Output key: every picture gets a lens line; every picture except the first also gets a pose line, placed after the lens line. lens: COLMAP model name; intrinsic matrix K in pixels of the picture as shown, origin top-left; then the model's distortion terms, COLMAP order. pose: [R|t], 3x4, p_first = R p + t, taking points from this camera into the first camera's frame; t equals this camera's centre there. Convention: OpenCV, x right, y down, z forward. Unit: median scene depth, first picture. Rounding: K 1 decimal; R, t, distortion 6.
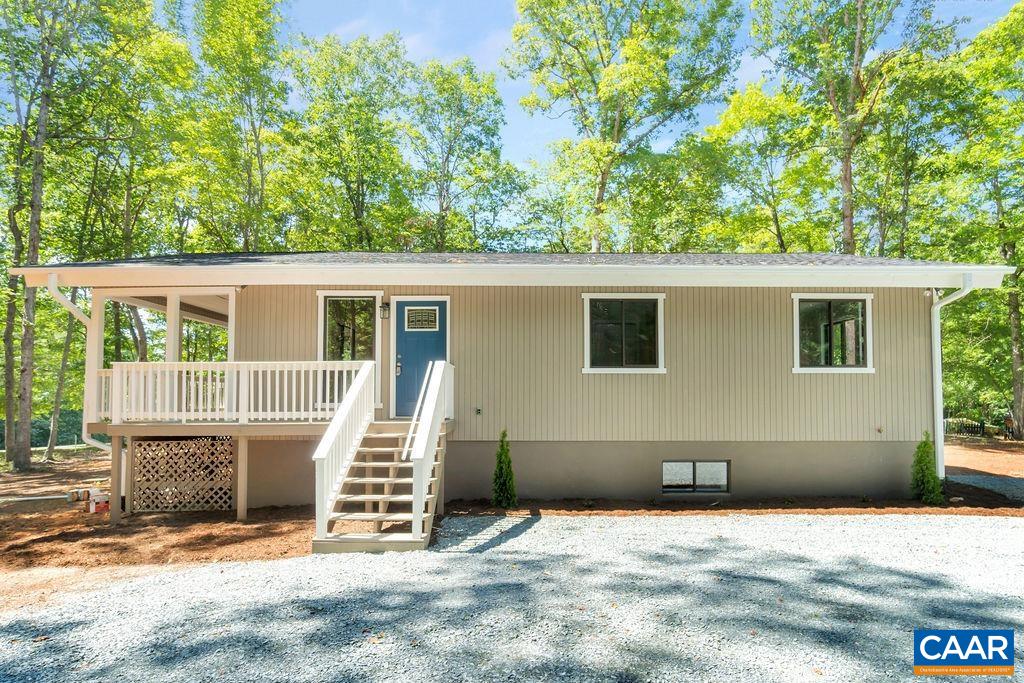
lens RADIAL K [[455.9, 0, 514.3], [0, 455.9, 332.3], [0, 0, 1]] dist [-0.002735, -0.000375]
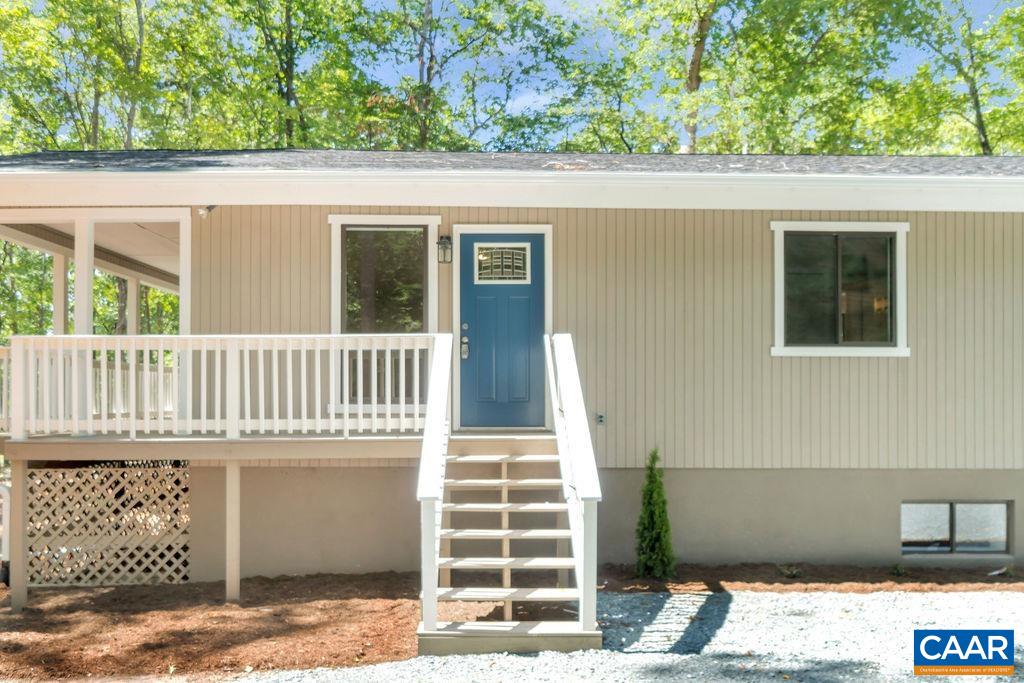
lens RADIAL K [[763.1, 0, 511.8], [0, 763.1, 304.5], [0, 0, 1]] dist [0.000703, 0.003681]
pose [[0.999894, 0.003580, 0.014094, -0.209597], [-0.003905, 0.999726, 0.023061, 0.000823], [-0.014007, -0.023113, 0.999635, 0.004538]]
